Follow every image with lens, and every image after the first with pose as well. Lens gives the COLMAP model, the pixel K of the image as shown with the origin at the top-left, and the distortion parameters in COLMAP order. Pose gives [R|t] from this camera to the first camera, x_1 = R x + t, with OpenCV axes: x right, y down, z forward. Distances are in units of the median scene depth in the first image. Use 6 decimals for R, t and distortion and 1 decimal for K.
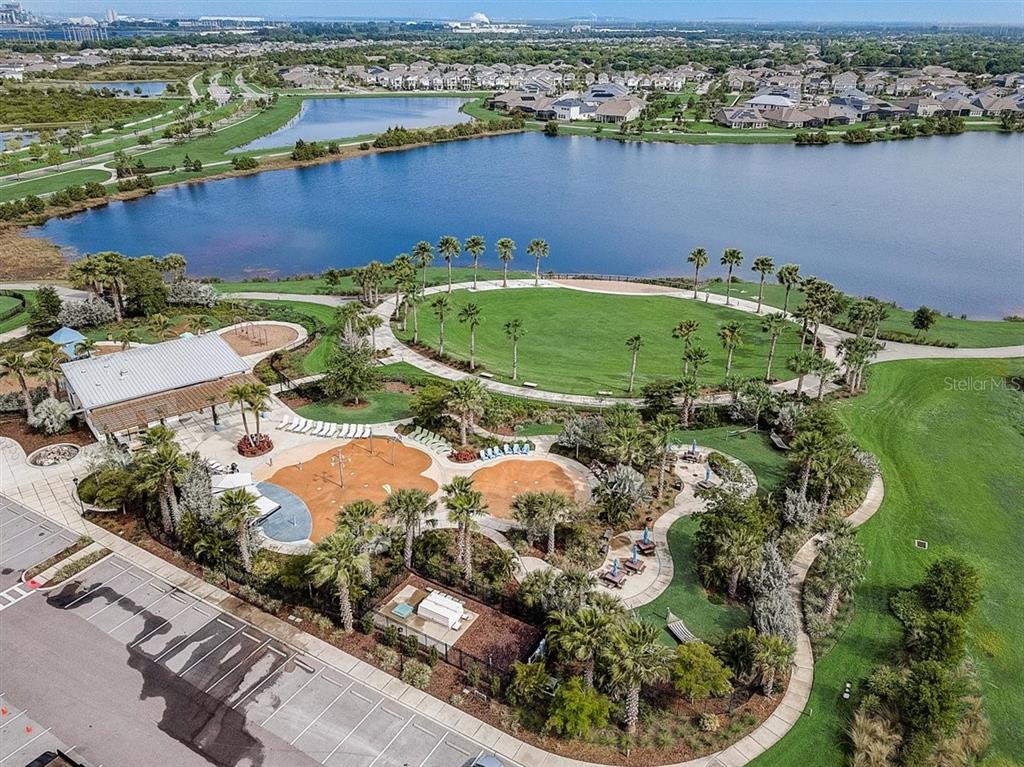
lens RADIAL K [[766.2, 0, 511.5], [0, 766.2, 375.4], [0, 0, 1]] dist [0.006501, -0.005435]
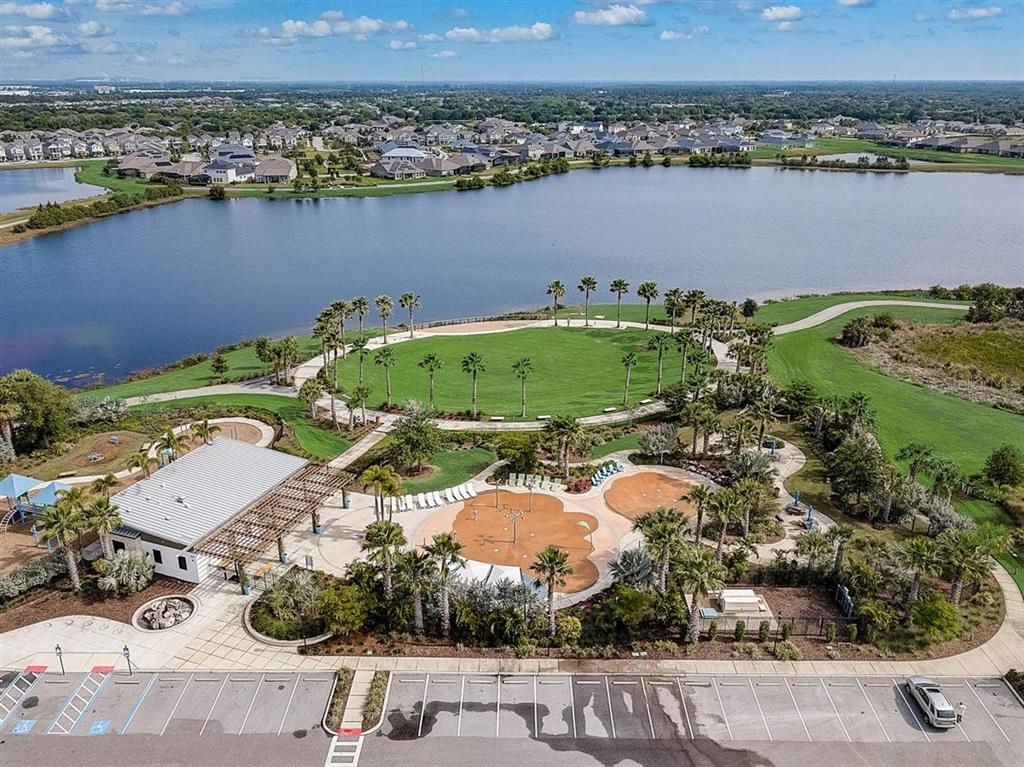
lens RADIAL K [[766.2, 0, 510.8], [0, 766.2, 393.7], [0, 0, 1]] dist [0.006501, -0.005435]
pose [[0.866067, -0.195905, 0.459946, -0.390128], [0.216472, 0.976254, 0.008205, -0.030818], [-0.450631, 0.092459, 0.887909, 0.065483]]
